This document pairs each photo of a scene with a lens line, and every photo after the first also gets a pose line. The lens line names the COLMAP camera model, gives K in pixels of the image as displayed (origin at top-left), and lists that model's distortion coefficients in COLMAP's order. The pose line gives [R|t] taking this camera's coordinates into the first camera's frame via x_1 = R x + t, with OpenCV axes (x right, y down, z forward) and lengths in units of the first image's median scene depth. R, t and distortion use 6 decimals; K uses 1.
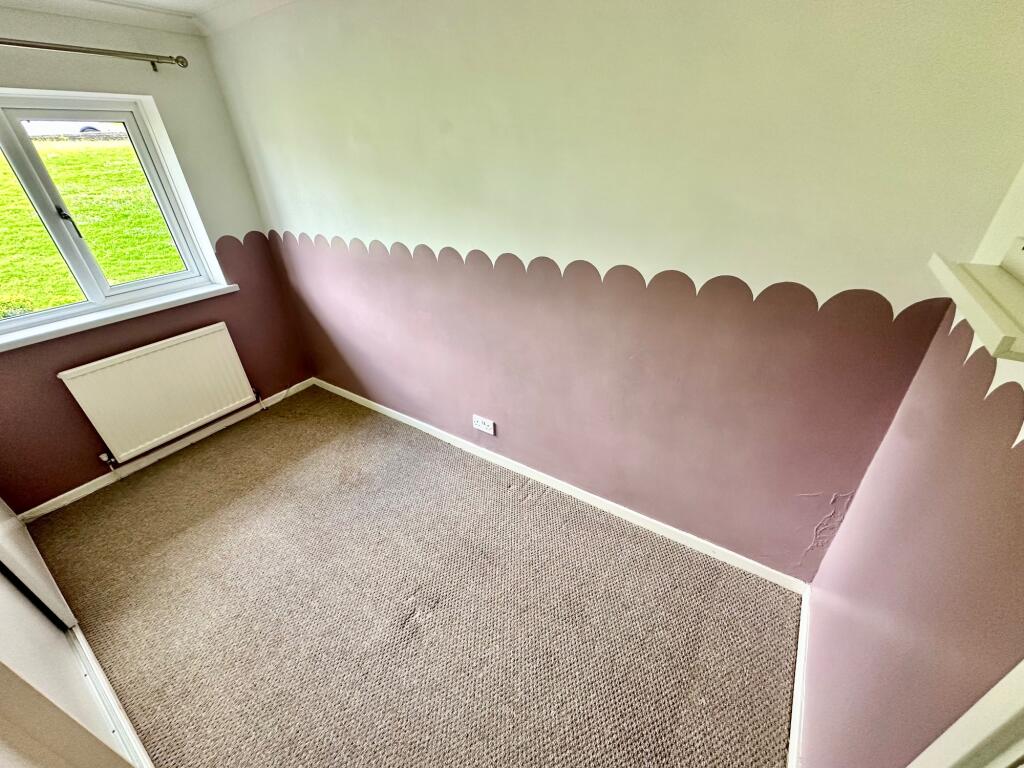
lens RADIAL K [[408.8, 0, 510.7], [0, 408.8, 382.2], [0, 0, 1]] dist [-0.003447, 0.000340]
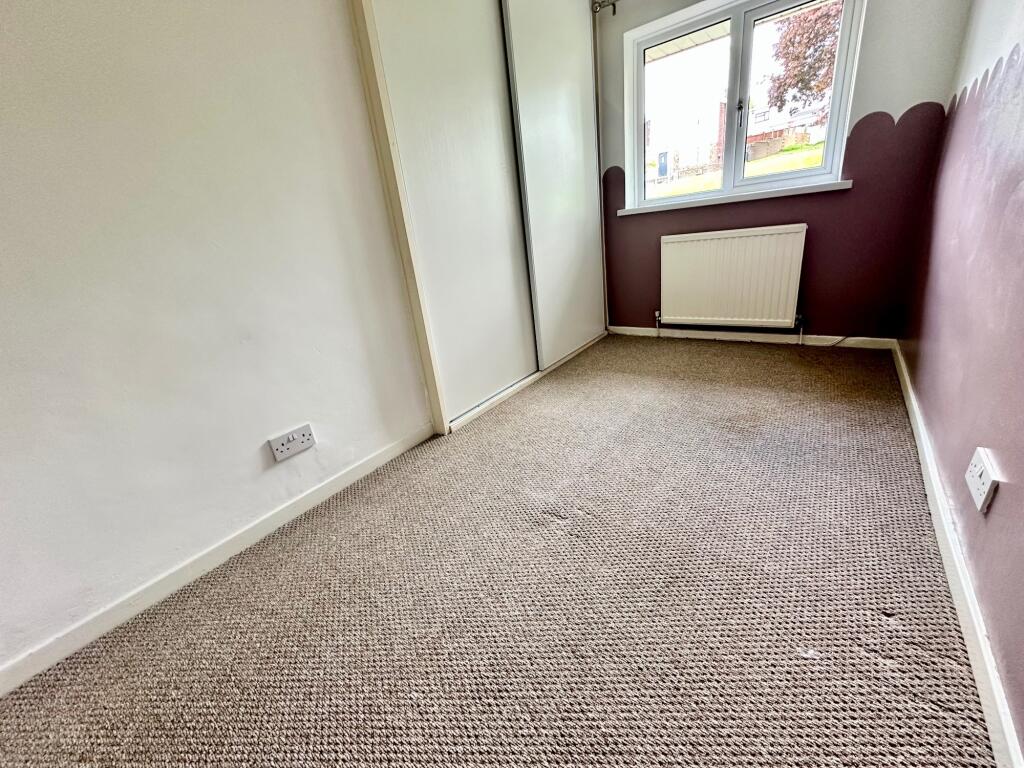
lens RADIAL K [[408.8, 0, 510.7], [0, 408.8, 382.2], [0, 0, 1]] dist [-0.003447, 0.000340]
pose [[-0.048038, 0.395761, -0.917096, 0.271445], [-0.385822, 0.839543, 0.382504, 0.048922], [0.921322, 0.372210, 0.112363, 0.487356]]
